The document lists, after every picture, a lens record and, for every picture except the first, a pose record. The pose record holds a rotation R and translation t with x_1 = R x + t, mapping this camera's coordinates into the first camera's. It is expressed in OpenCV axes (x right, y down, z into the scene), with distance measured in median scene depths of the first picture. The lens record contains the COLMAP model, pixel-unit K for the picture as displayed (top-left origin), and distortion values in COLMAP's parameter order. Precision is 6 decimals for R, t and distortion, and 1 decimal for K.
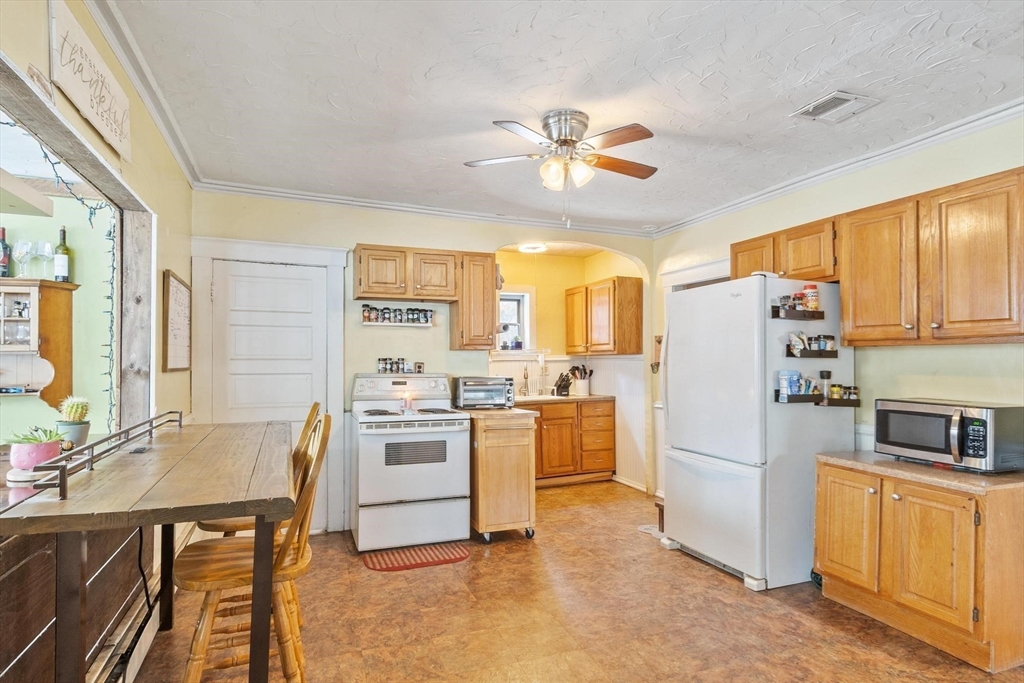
lens RADIAL K [[527.6, 0, 508.1], [0, 527.6, 350.8], [0, 0, 1]] dist [0.000116, -0.003915]
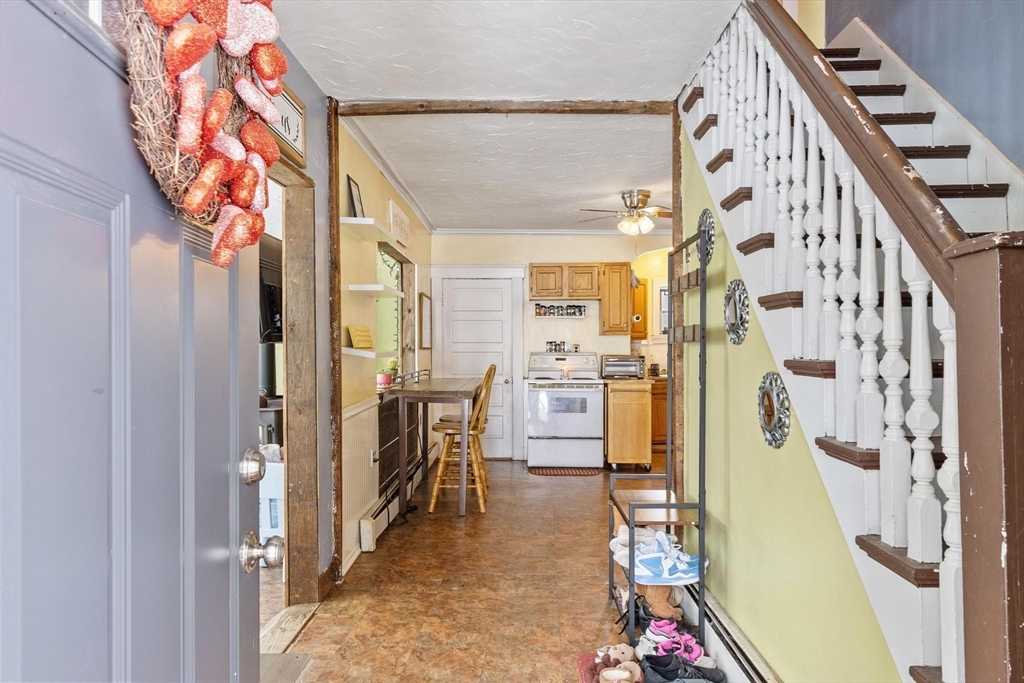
lens RADIAL K [[682.0, 0, 512.4], [0, 682.0, 342.6], [0, 0, 1]] dist [0.004307, 0.002111]
pose [[0.921410, -0.003229, -0.388578, 0.368011], [0.008083, 0.999908, 0.010856, -0.003458], [0.388508, -0.013143, 0.921352, -0.696065]]
